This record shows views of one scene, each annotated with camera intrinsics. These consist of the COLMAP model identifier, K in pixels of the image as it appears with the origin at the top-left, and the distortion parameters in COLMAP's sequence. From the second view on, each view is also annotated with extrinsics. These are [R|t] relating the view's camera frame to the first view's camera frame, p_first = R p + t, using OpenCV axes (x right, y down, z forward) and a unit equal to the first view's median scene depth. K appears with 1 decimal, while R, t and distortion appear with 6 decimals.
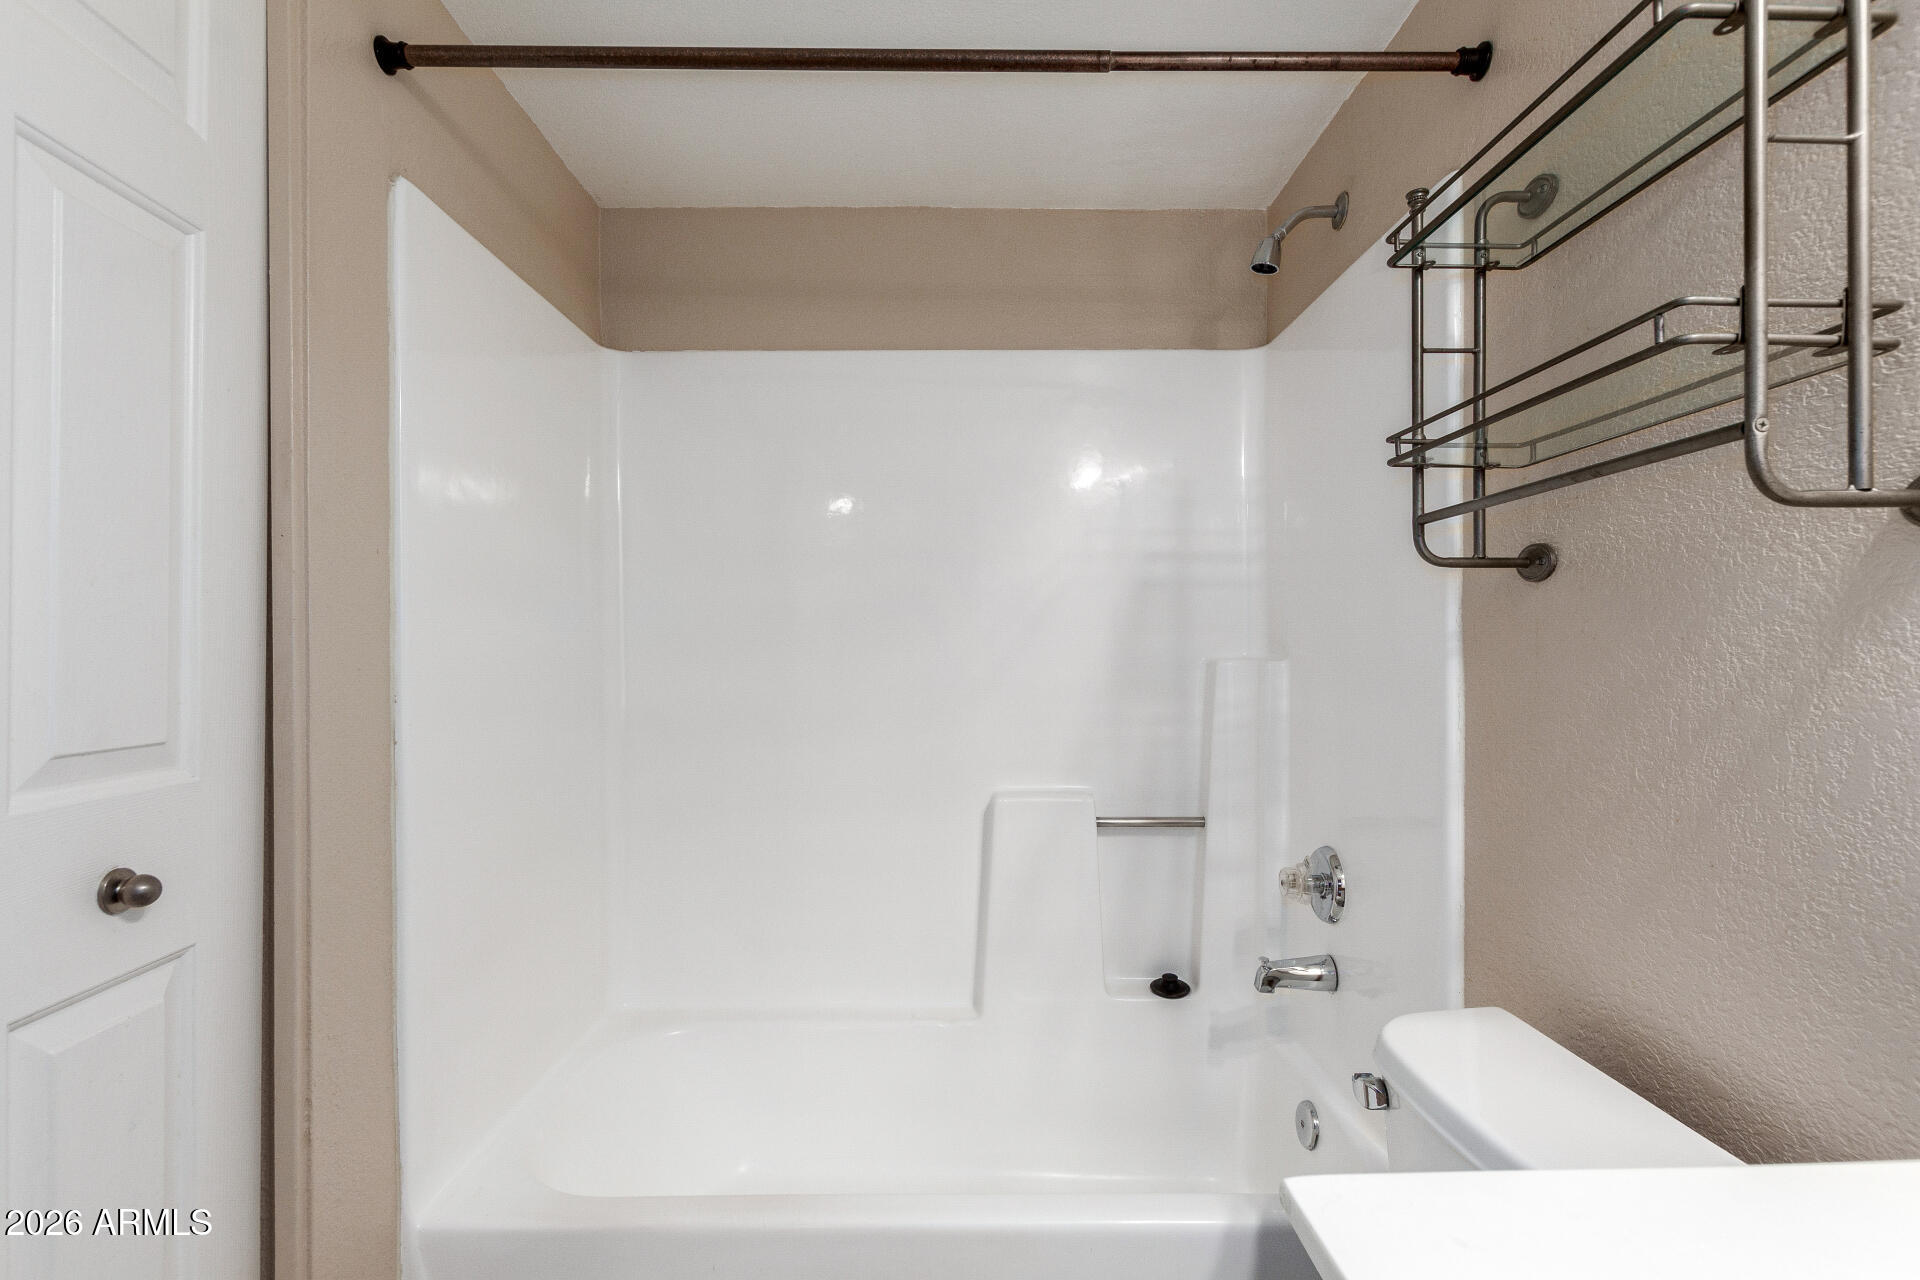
lens RADIAL K [[885.0, 0, 959.5], [0, 885.0, 649.2], [0, 0, 1]] dist [0.003920, 0.000440]
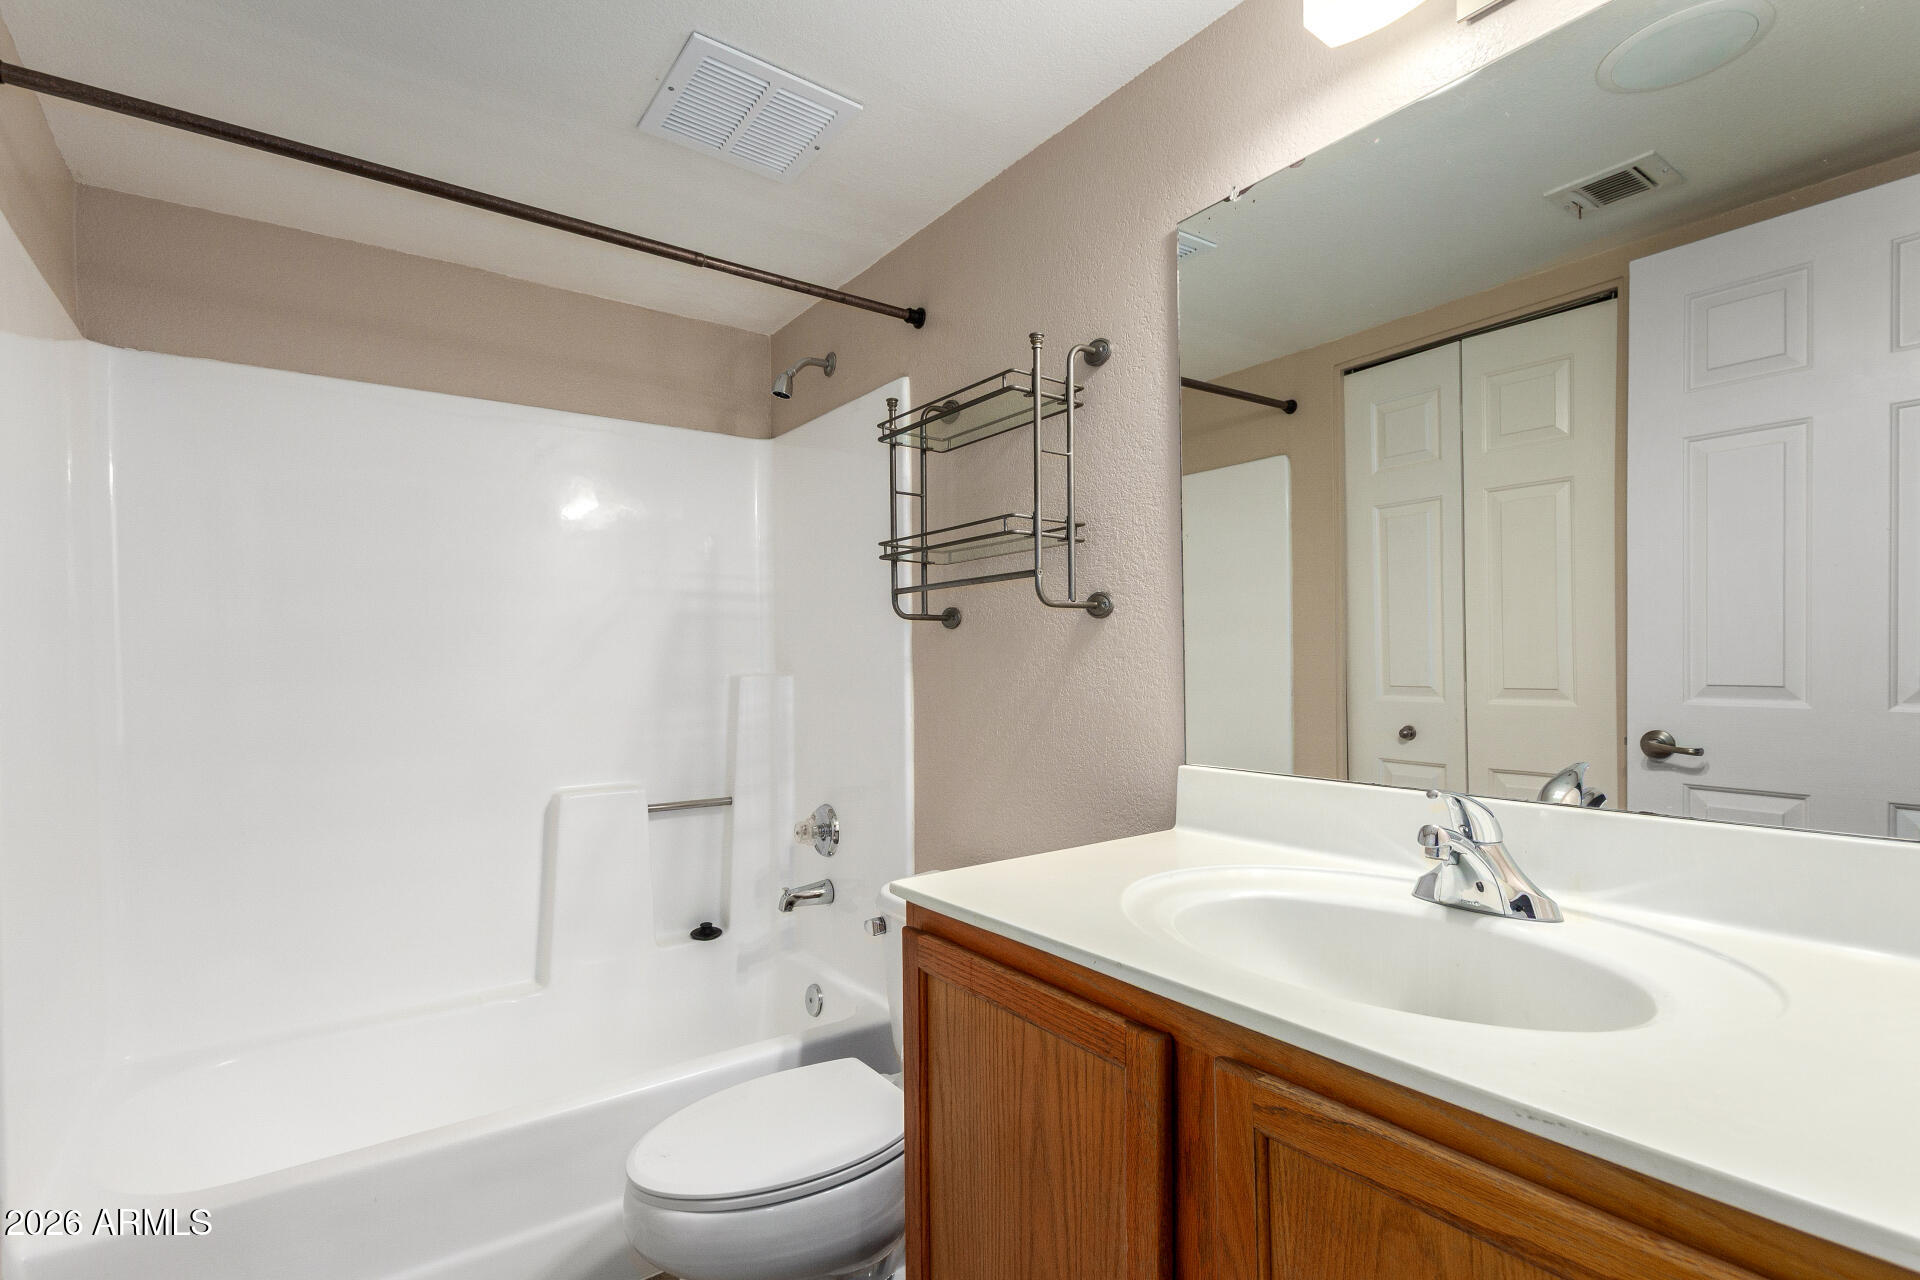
lens RADIAL K [[893.3, 0, 951.9], [0, 893.3, 664.5], [0, 0, 1]] dist [0.001253, 0.000124]
pose [[0.818936, -0.007771, 0.573833, -0.249610], [0.007607, 0.999967, 0.002686, -0.006646], [-0.573835, 0.002166, 0.818968, -0.309506]]
